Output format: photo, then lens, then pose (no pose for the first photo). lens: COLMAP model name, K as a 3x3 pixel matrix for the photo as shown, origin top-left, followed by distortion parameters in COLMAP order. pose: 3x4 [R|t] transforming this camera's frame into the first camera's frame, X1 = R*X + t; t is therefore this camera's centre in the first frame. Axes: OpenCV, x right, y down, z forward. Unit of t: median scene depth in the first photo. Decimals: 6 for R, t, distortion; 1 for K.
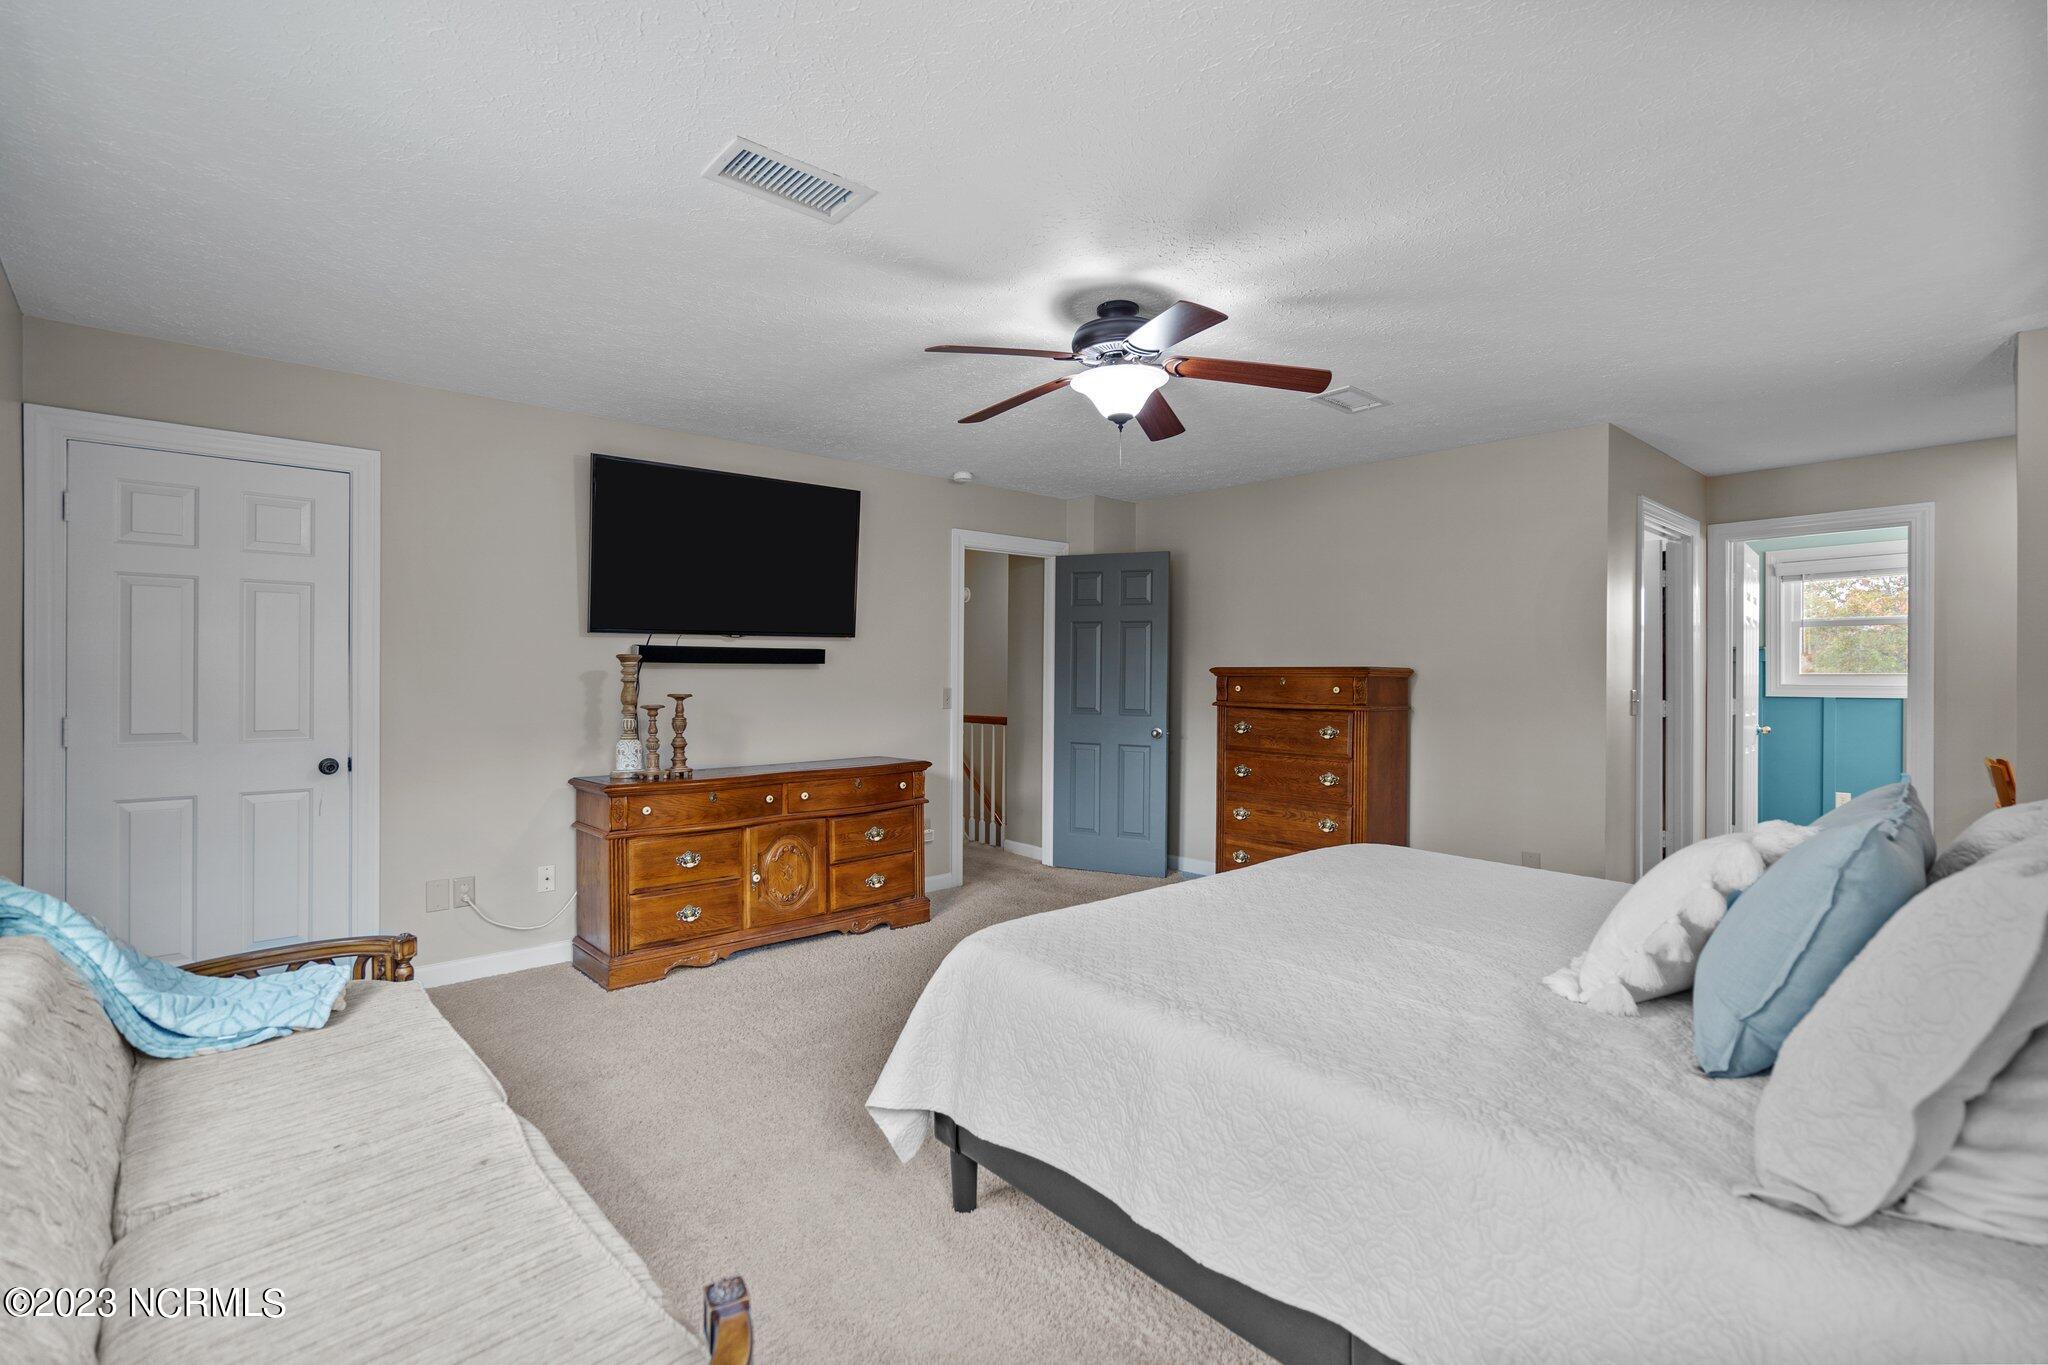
lens RADIAL K [[930.5, 0, 1022.6], [0, 930.5, 678.9], [0, 0, 1]] dist [0.000150, 0.000254]
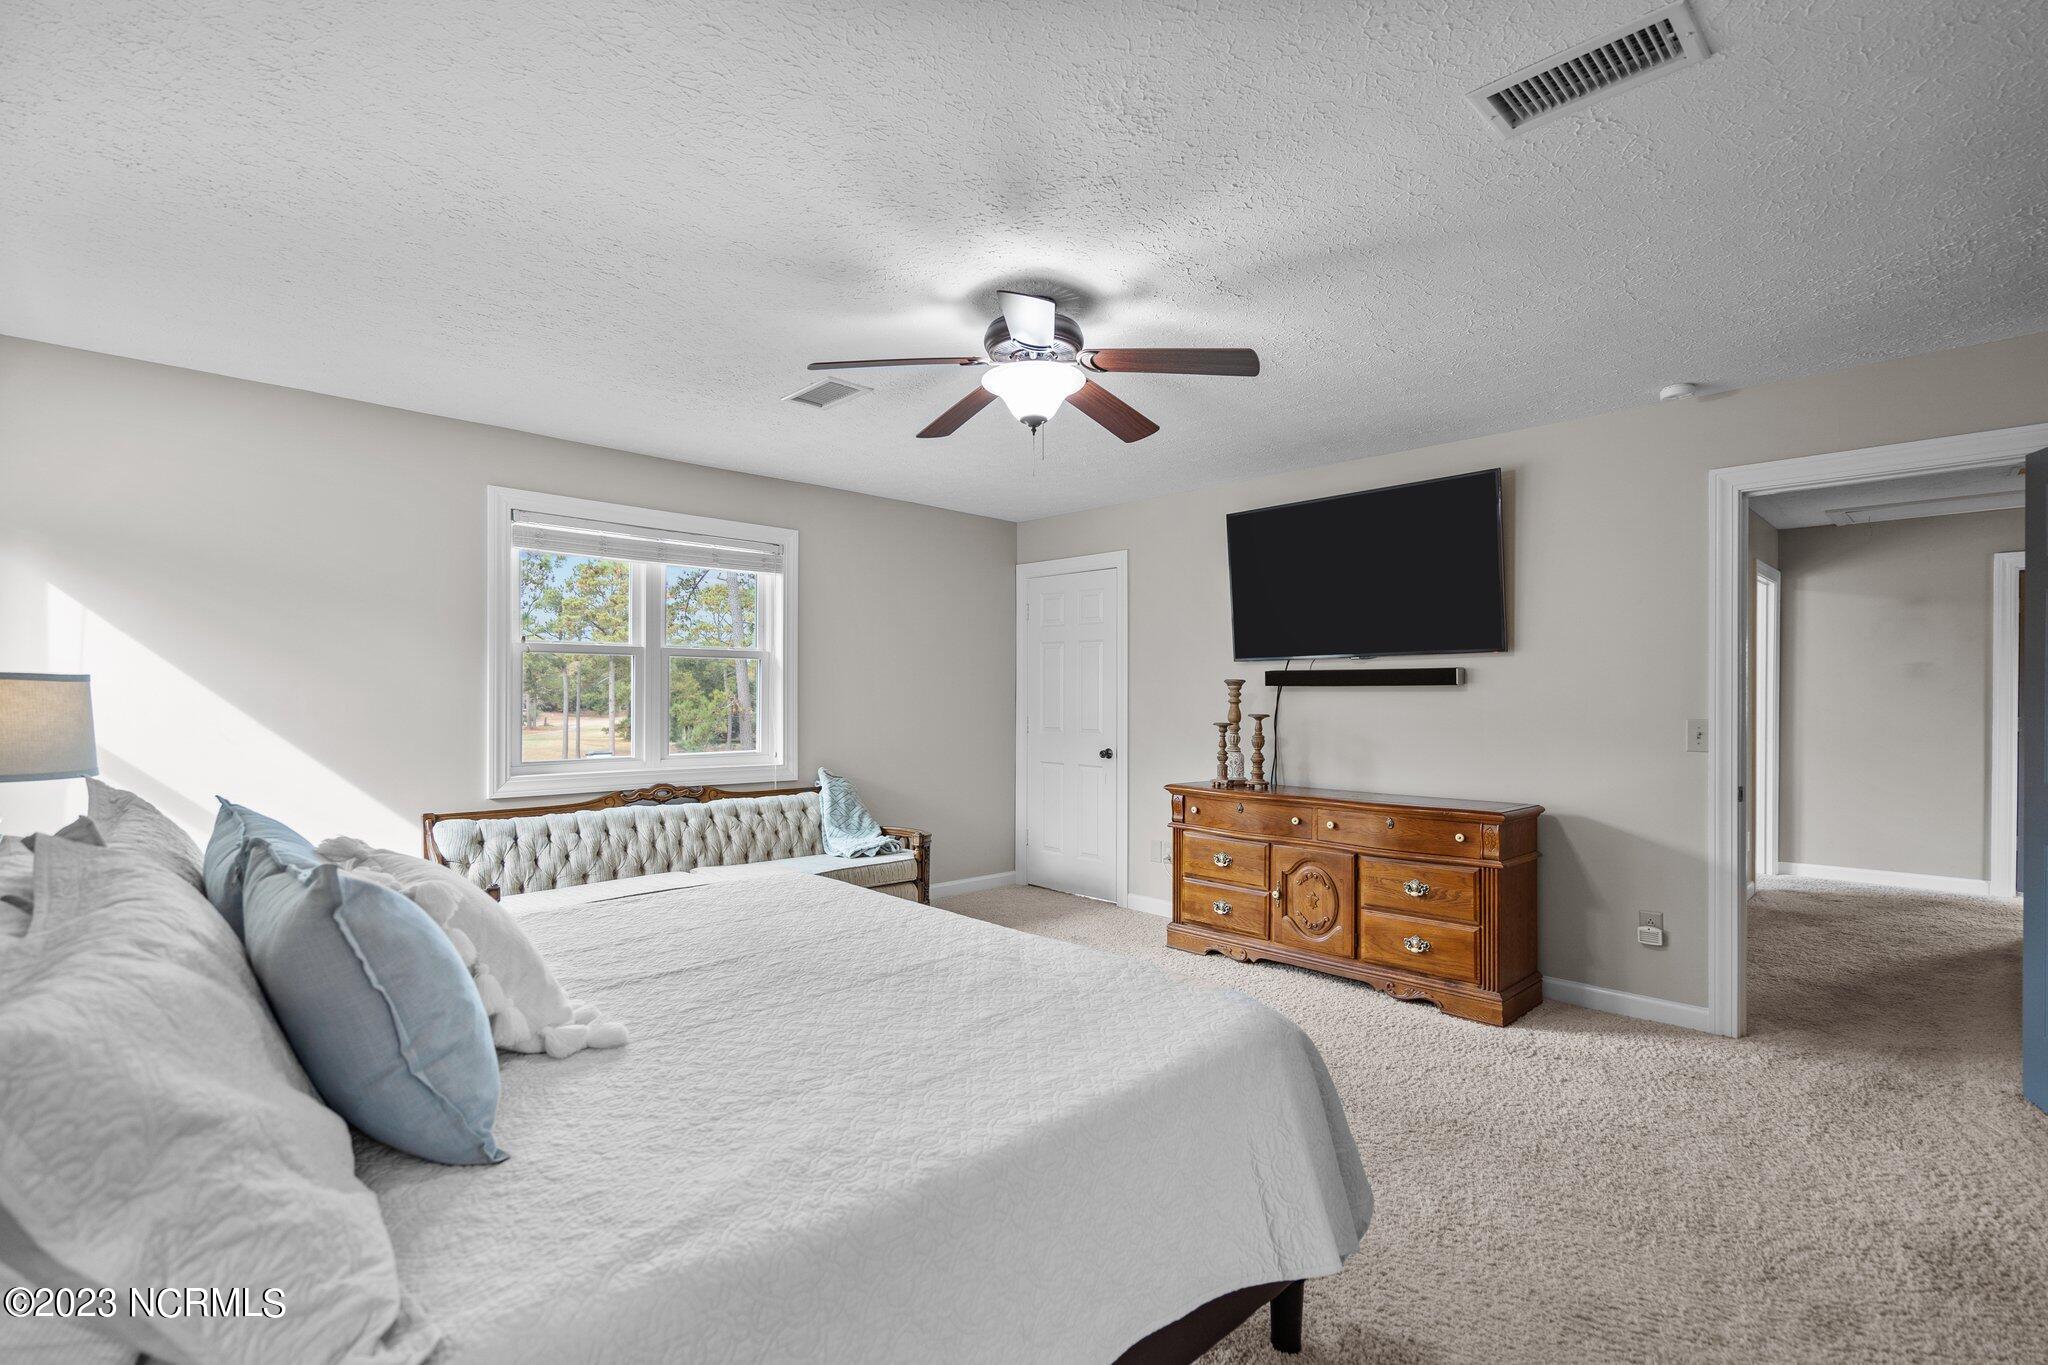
lens RADIAL K [[931.4, 0, 1031.6], [0, 931.4, 686.3], [0, 0, 1]] dist [-0.001913, 0.001296]
pose [[0.051956, -0.006992, -0.998625, 0.686115], [-0.008112, 0.999940, -0.007423, -0.006135], [0.998616, 0.008487, 0.051896, 0.631688]]
